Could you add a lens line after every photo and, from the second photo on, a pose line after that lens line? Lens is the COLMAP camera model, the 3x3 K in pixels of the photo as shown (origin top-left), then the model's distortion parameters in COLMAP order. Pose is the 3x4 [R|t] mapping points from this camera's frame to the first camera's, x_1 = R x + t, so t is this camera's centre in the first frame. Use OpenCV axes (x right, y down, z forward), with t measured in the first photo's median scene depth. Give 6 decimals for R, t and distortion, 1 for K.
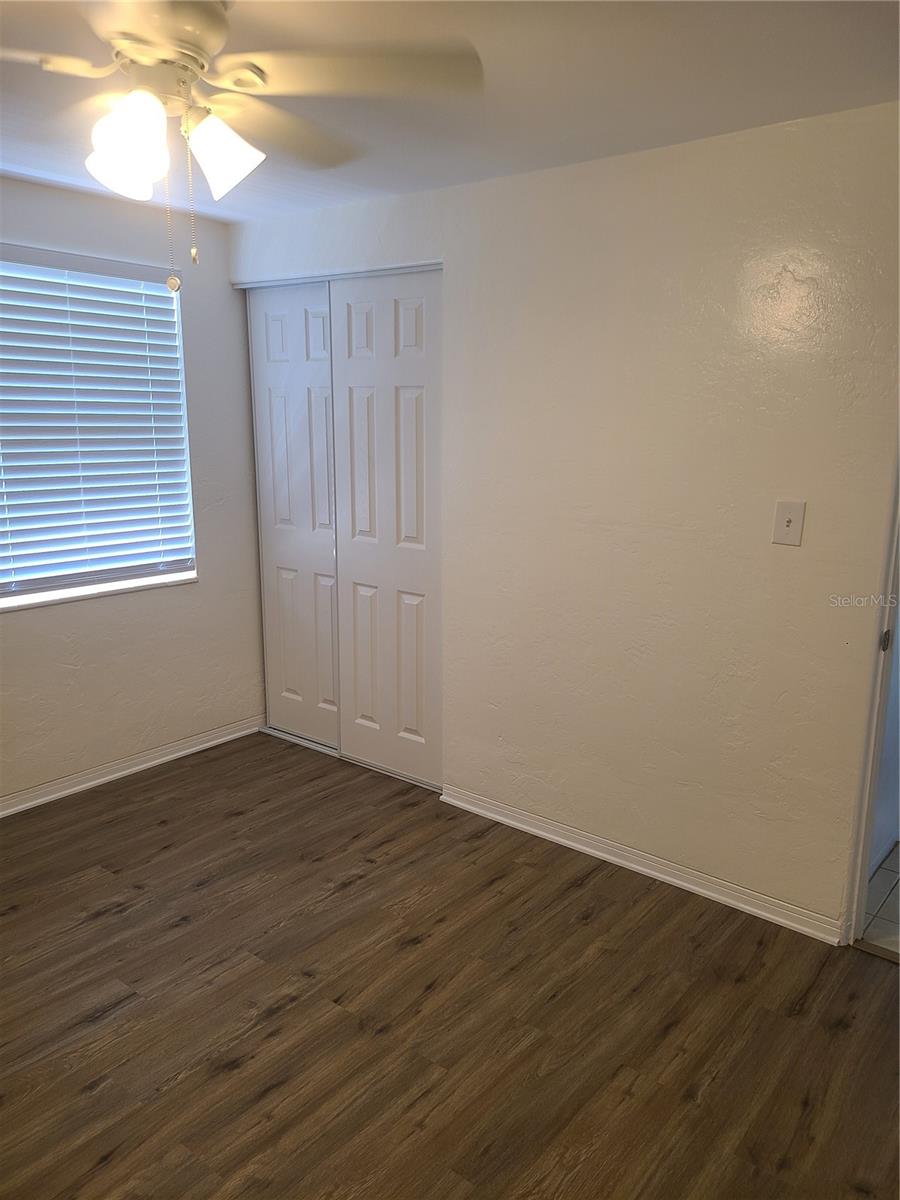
lens RADIAL K [[896.8, 0, 451.5], [0, 896.8, 600.0], [0, 0, 1]] dist [0.028946, -0.018257]
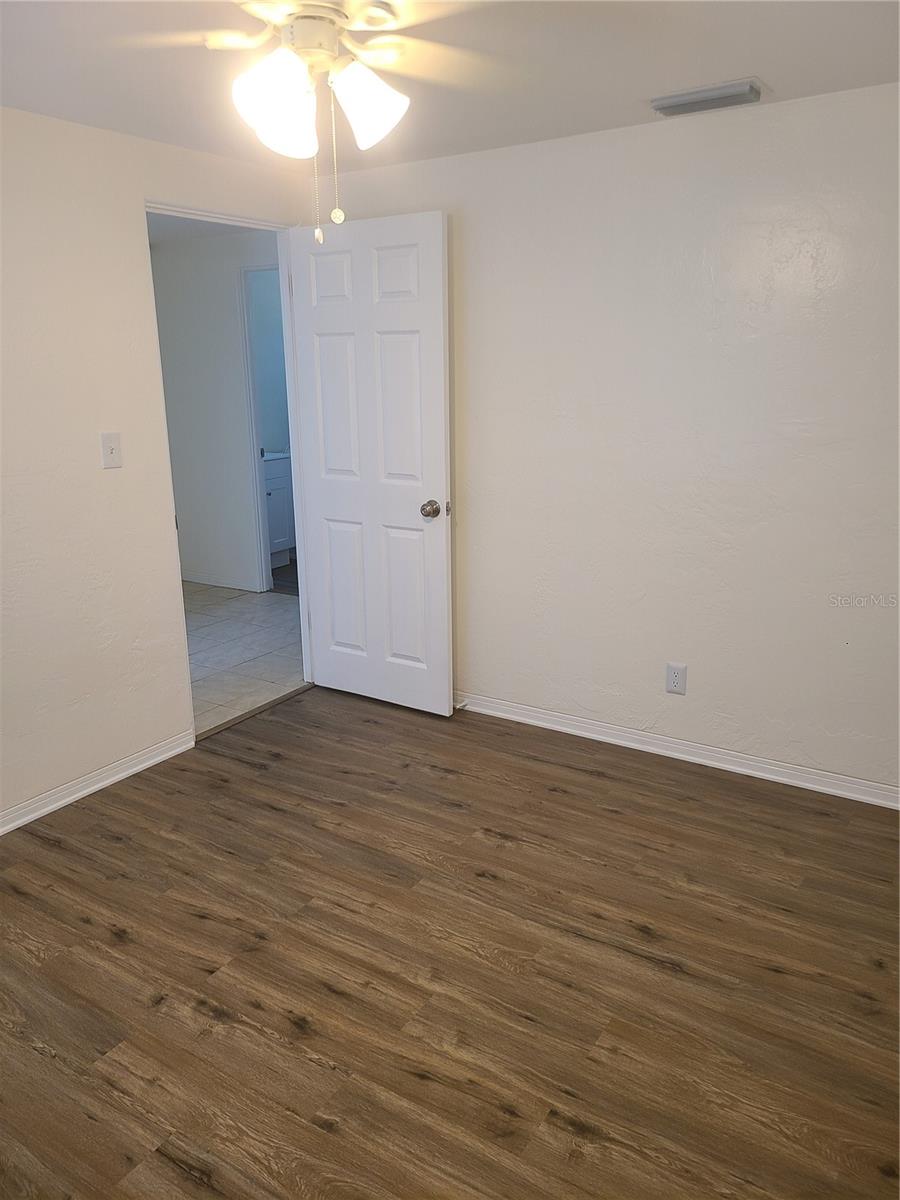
lens RADIAL K [[896.8, 0, 449.8], [0, 896.8, 599.9], [0, 0, 1]] dist [0.028946, -0.018257]
pose [[-0.102480, -0.269303, 0.957588, -1.030449], [0.227366, 0.930831, 0.286110, -0.154280], [-0.968402, 0.247043, -0.034161, 0.727083]]
